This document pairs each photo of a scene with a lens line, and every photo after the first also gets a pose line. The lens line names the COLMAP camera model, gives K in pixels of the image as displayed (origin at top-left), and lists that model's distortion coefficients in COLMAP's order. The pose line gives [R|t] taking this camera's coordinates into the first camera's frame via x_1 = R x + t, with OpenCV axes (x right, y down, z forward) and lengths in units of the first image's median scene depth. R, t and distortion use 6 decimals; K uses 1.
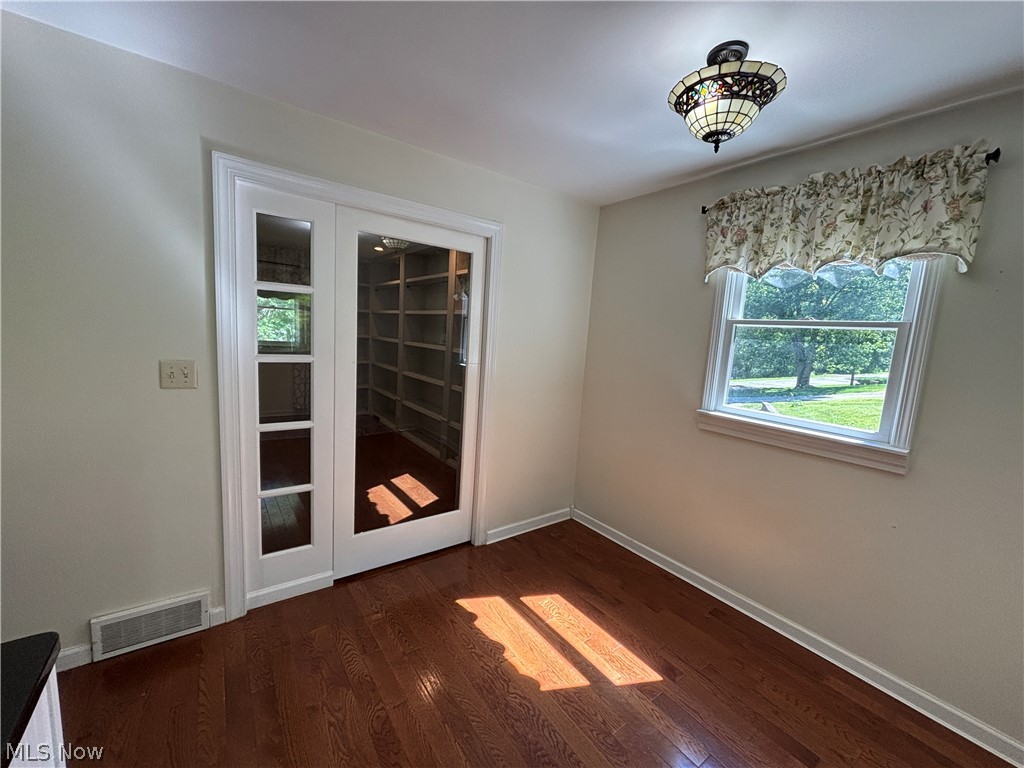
lens RADIAL K [[407.6, 0, 512.2], [0, 407.6, 385.5], [0, 0, 1]] dist [-0.001179, 0.000093]
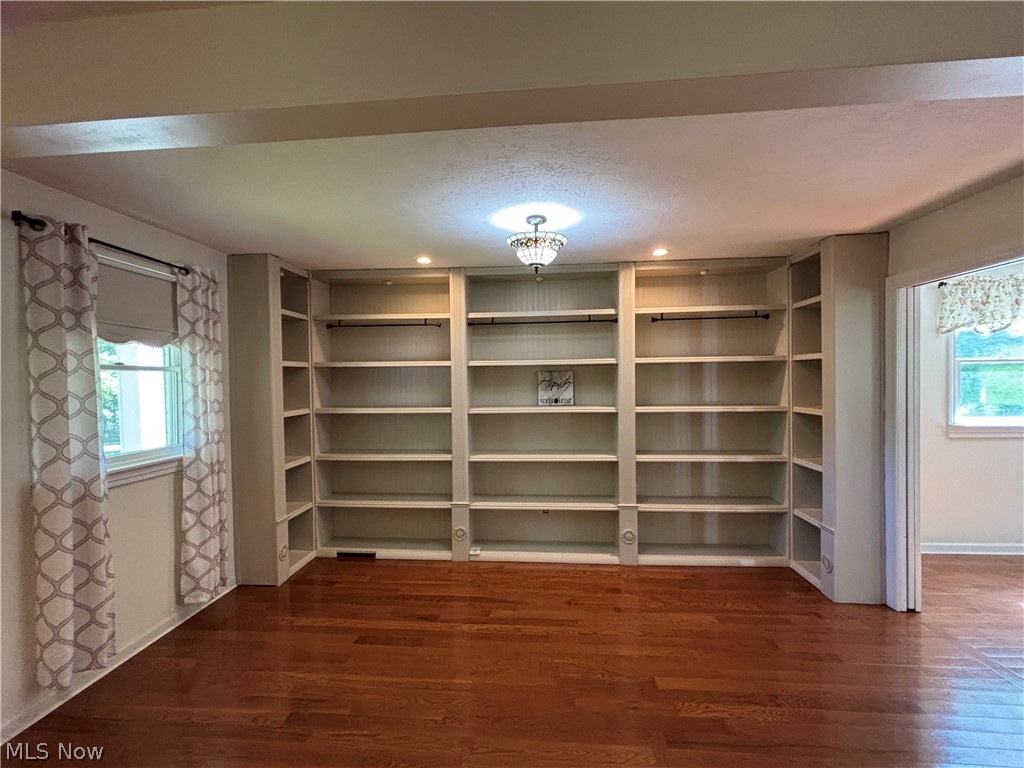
lens RADIAL K [[421.3, 0, 512.7], [0, 421.3, 382.7], [0, 0, 1]] dist [0.002219, -0.000219]
pose [[0.652156, -0.082727, 0.753558, -1.849131], [0.151556, 0.988189, -0.022677, -0.319542], [-0.742781, 0.128995, 0.656991, 1.343107]]
